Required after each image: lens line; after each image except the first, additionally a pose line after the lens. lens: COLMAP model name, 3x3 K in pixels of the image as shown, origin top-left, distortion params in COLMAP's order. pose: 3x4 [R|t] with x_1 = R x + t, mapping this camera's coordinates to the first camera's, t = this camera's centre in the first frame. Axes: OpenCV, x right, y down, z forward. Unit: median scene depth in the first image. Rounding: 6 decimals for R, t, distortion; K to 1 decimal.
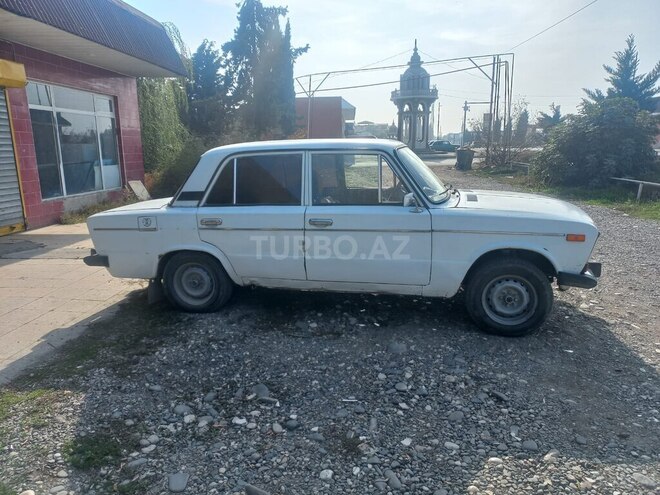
lens RADIAL K [[473.2, 0, 318.5], [0, 473.2, 246.1], [0, 0, 1]] dist [0.027533, -0.001401]
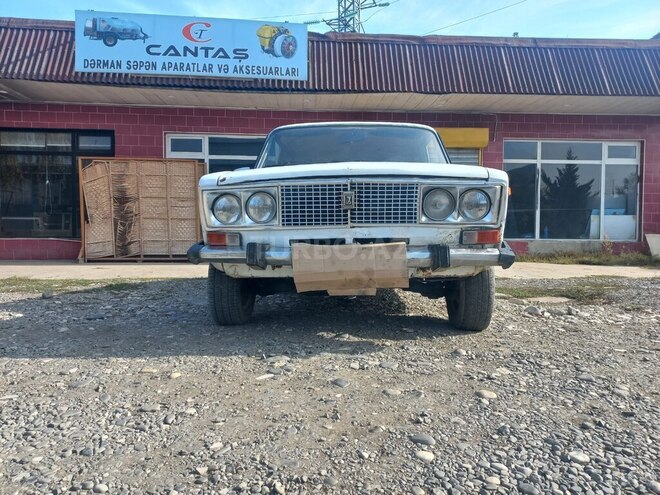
lens RADIAL K [[474.7, 0, 332.5], [0, 474.7, 246.4], [0, 0, 1]] dist [0.032011, -0.006467]
pose [[0.169687, 0.042282, -0.984590, 1.075727], [-0.213571, 0.976914, 0.005145, 0.009734], [0.962078, 0.209407, 0.174800, 0.868784]]
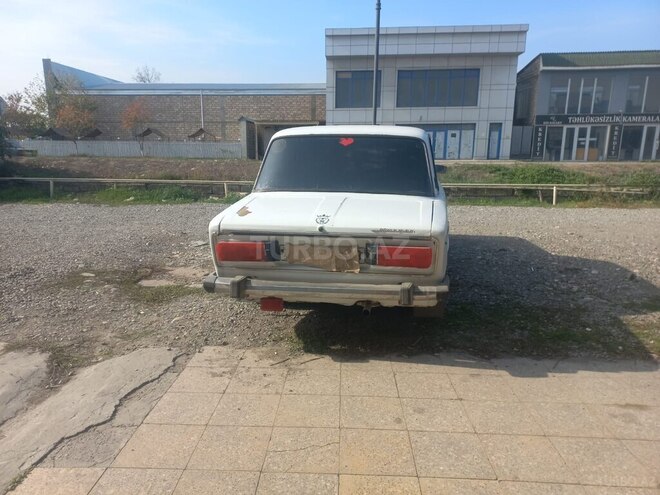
lens RADIAL K [[469.8, 0, 330.0], [0, 469.8, 247.5], [0, 0, 1]] dist [0.040959, -0.030281]
pose [[-0.047782, -0.200840, 0.978458, -1.148229], [0.210092, 0.955643, 0.206416, -0.209744], [-0.976513, 0.215429, -0.003467, 1.183583]]
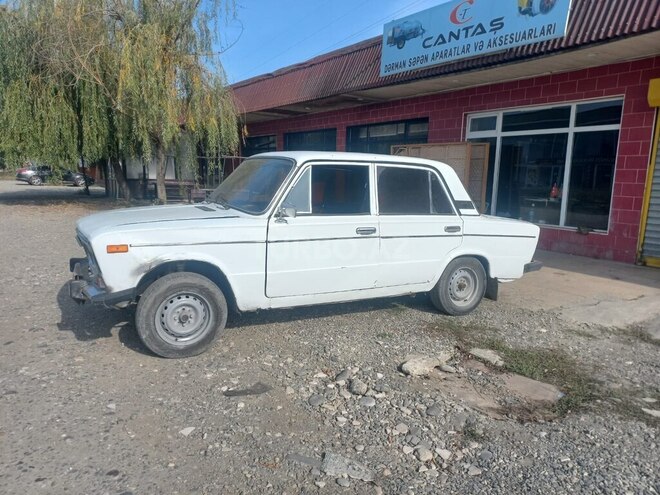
lens RADIAL K [[481.8, 0, 327.7], [0, 481.8, 244.0], [0, 0, 1]] dist [0.071474, -0.078275]
pose [[-0.763535, 0.085350, -0.640101, 0.750570], [-0.151781, 0.939740, 0.306352, -0.383260], [0.627675, 0.331066, -0.704570, 1.892642]]
